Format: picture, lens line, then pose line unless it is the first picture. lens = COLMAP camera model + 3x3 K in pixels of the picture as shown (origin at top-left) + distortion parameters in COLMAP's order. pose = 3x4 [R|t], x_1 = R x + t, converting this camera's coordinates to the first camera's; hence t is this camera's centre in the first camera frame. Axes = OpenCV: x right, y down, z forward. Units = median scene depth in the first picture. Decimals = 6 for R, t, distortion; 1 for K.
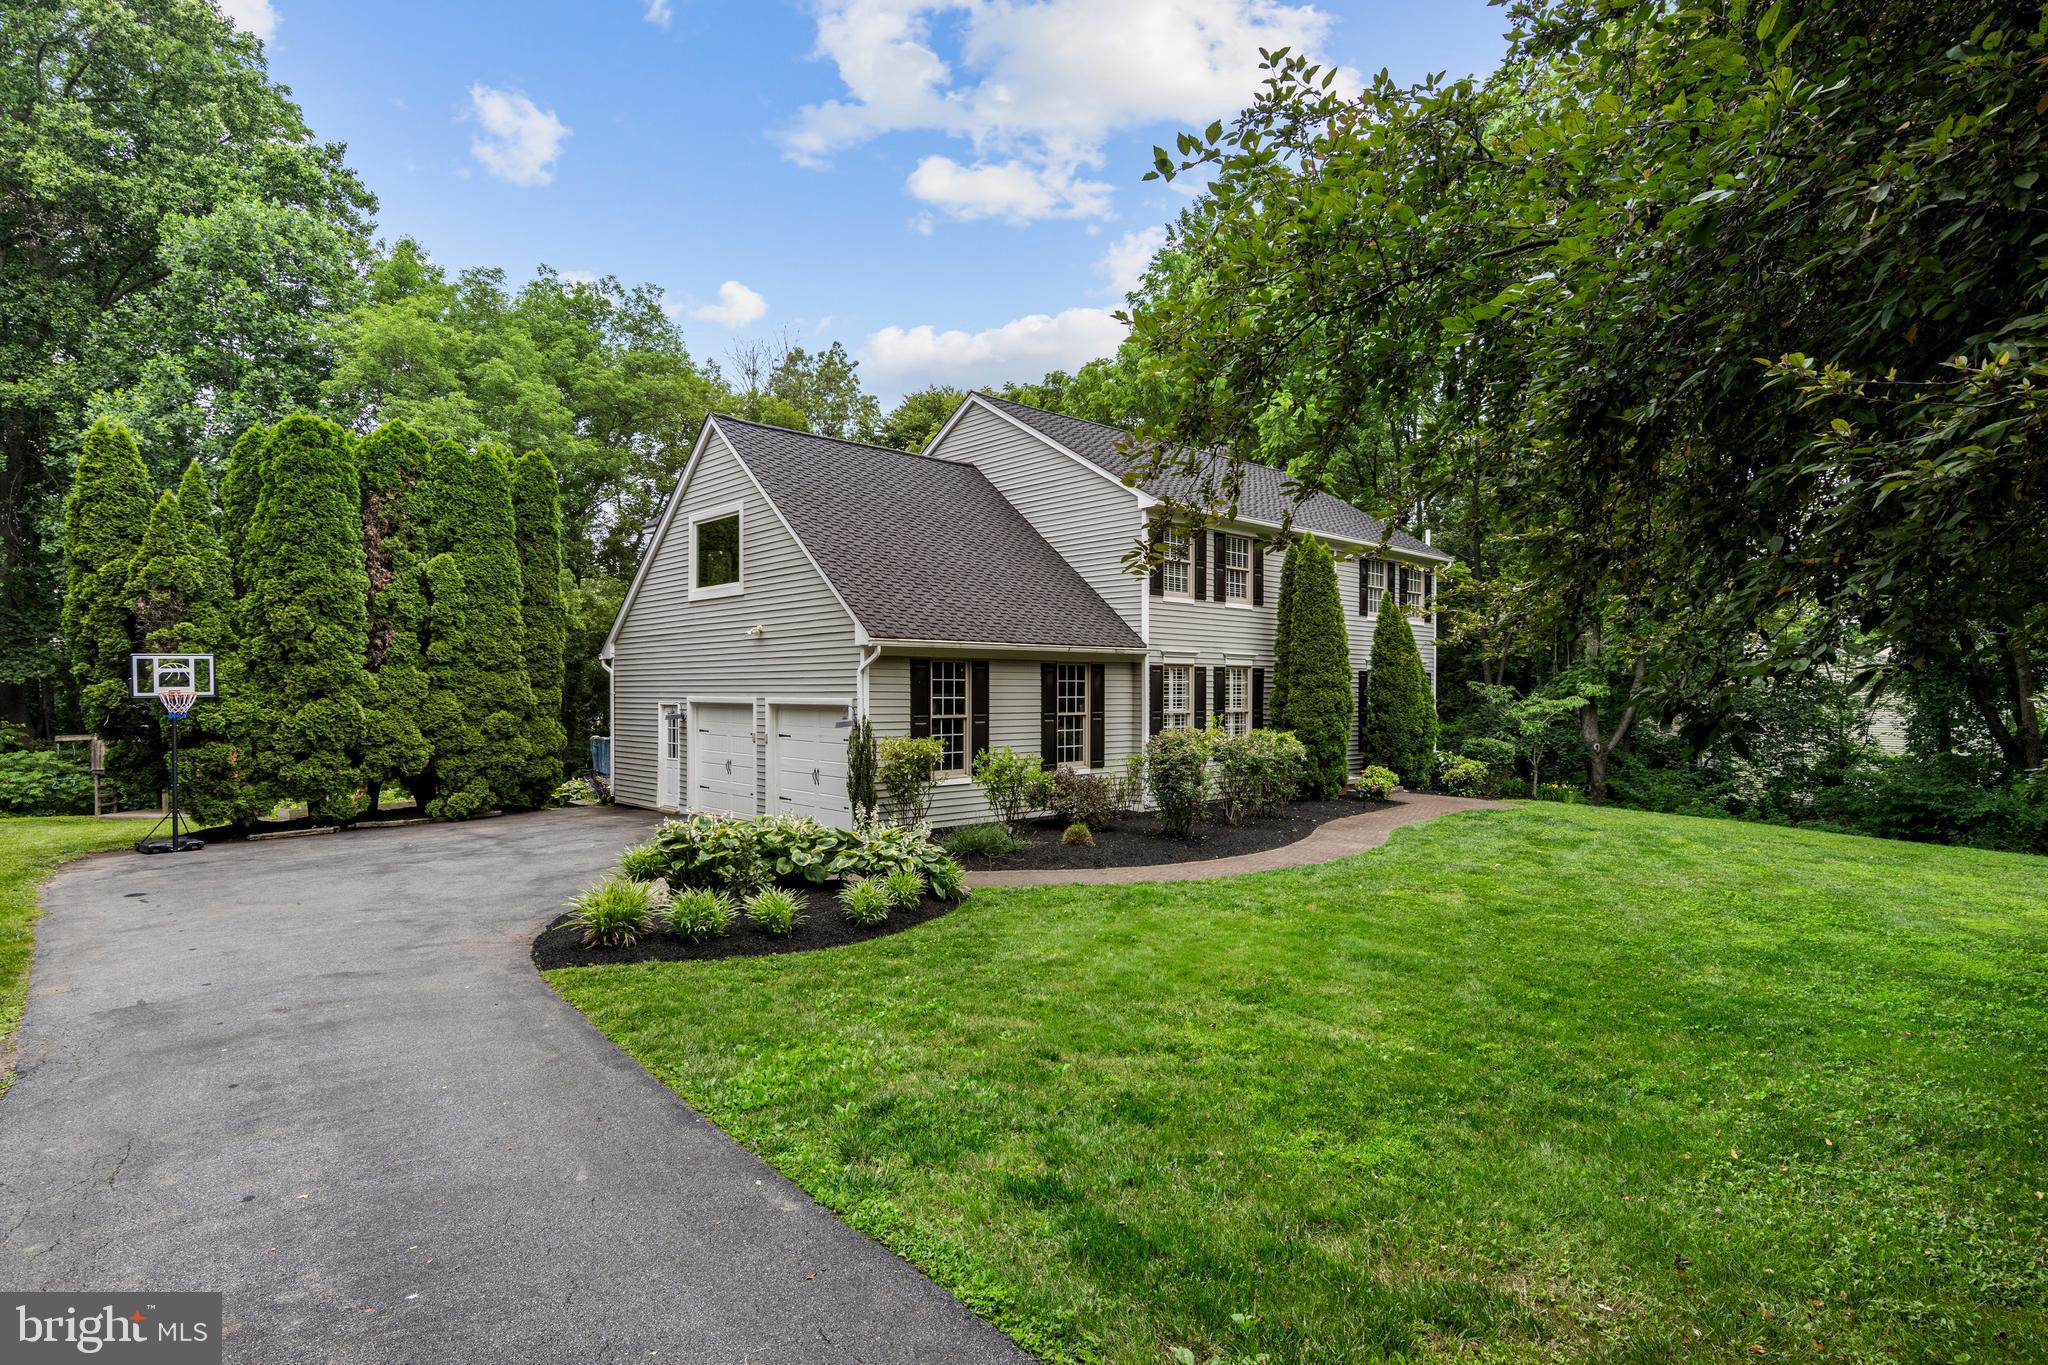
lens RADIAL K [[1032.8, 0, 1025.4], [0, 1032.8, 696.6], [0, 0, 1]] dist [0.012880, -0.001388]
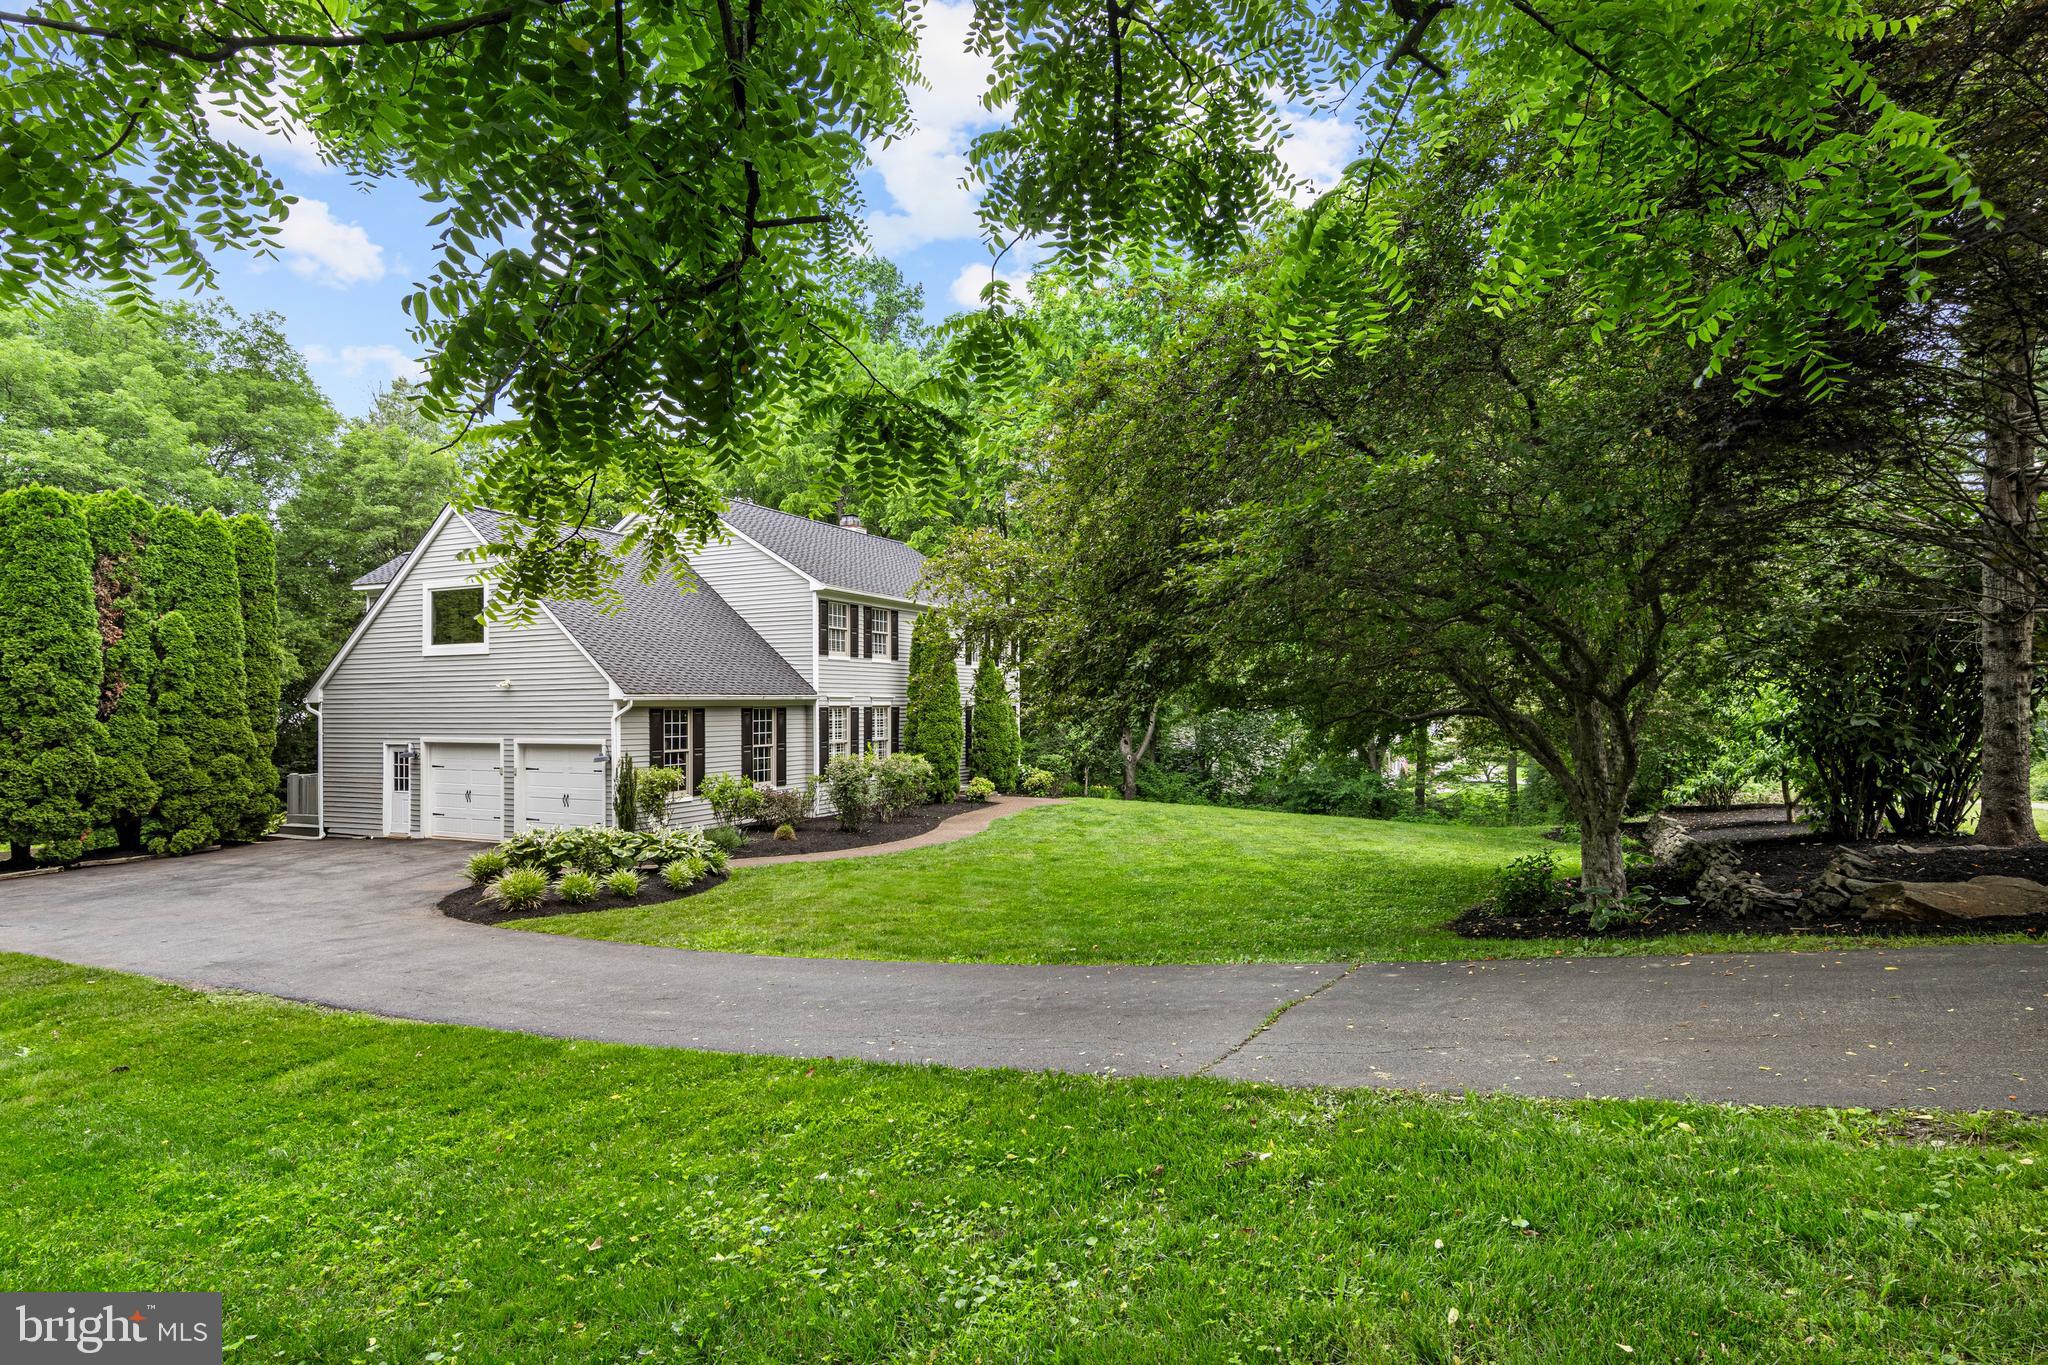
lens RADIAL K [[1032.8, 0, 1022.0], [0, 1032.8, 695.2], [0, 0, 1]] dist [0.012880, -0.001388]
pose [[0.929941, -0.003552, 0.367691, -0.132526], [0.009606, 0.999847, -0.014635, -0.025174], [-0.367582, 0.017142, 0.929833, -0.353154]]
